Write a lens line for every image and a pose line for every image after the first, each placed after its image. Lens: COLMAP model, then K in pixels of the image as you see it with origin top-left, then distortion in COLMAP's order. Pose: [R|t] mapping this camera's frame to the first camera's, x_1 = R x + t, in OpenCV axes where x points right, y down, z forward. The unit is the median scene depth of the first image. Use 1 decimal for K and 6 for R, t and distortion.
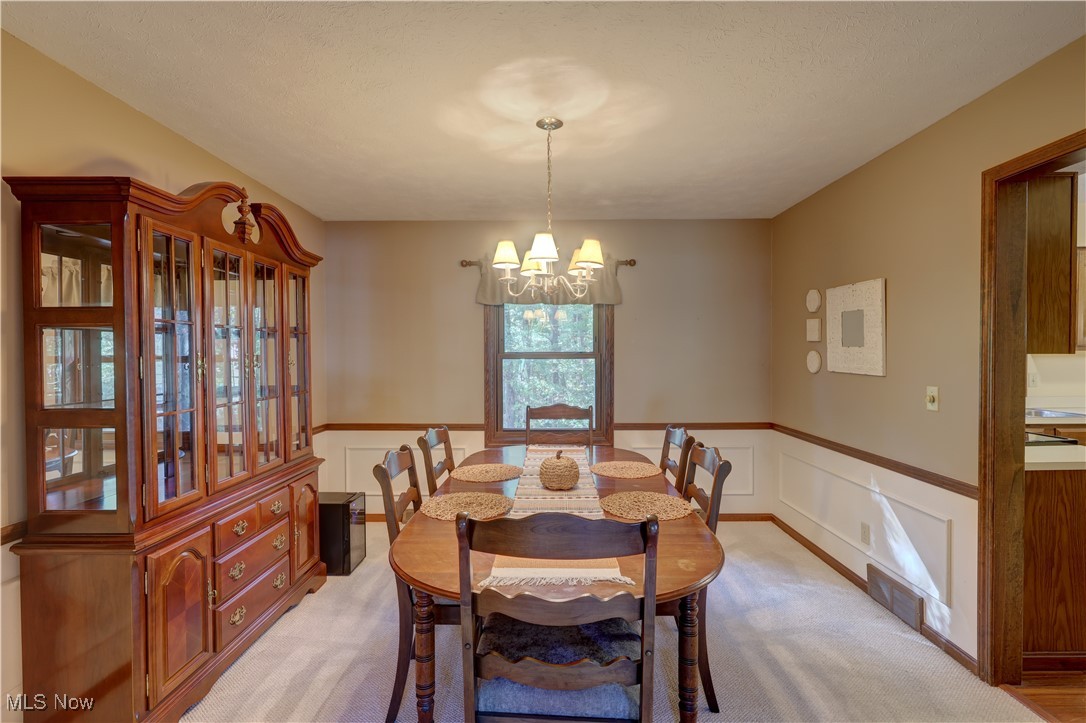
lens RADIAL K [[501.5, 0, 541.4], [0, 501.5, 358.3], [0, 0, 1]] dist [-0.005092, 0.000420]
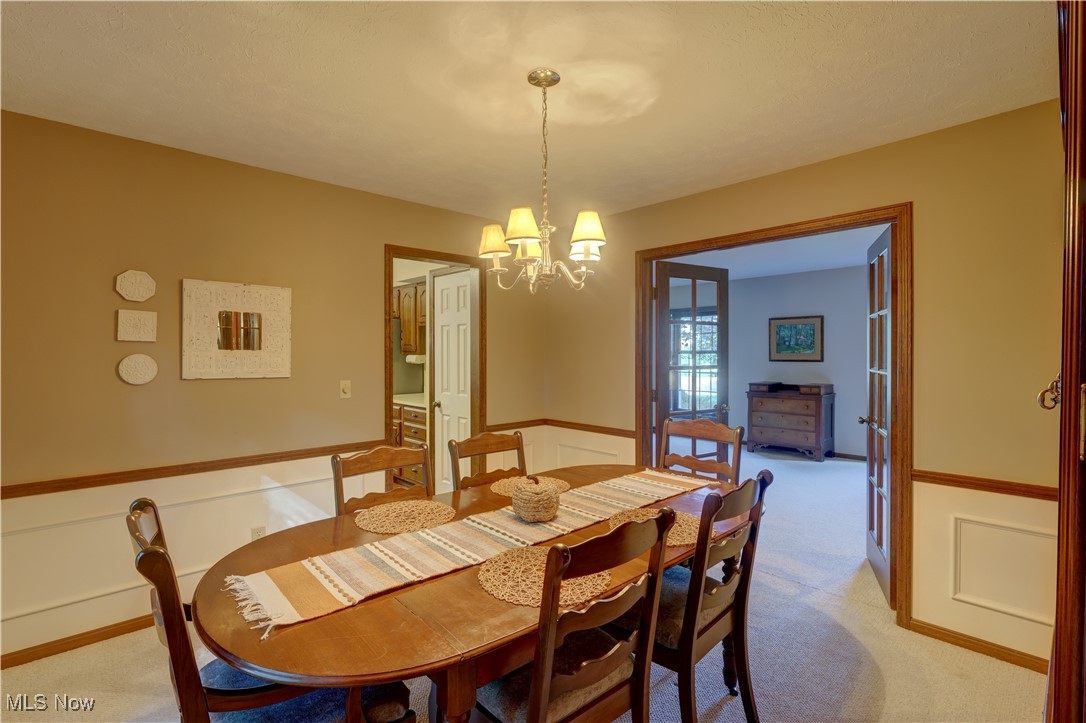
lens RADIAL K [[501.5, 0, 541.4], [0, 501.5, 358.3], [0, 0, 1]] dist [-0.005092, 0.000420]
pose [[-0.653633, 0.005701, 0.756790, -0.506225], [0.016459, 0.999842, 0.006684, -0.004562], [-0.756632, 0.016825, -0.653624, 1.284921]]
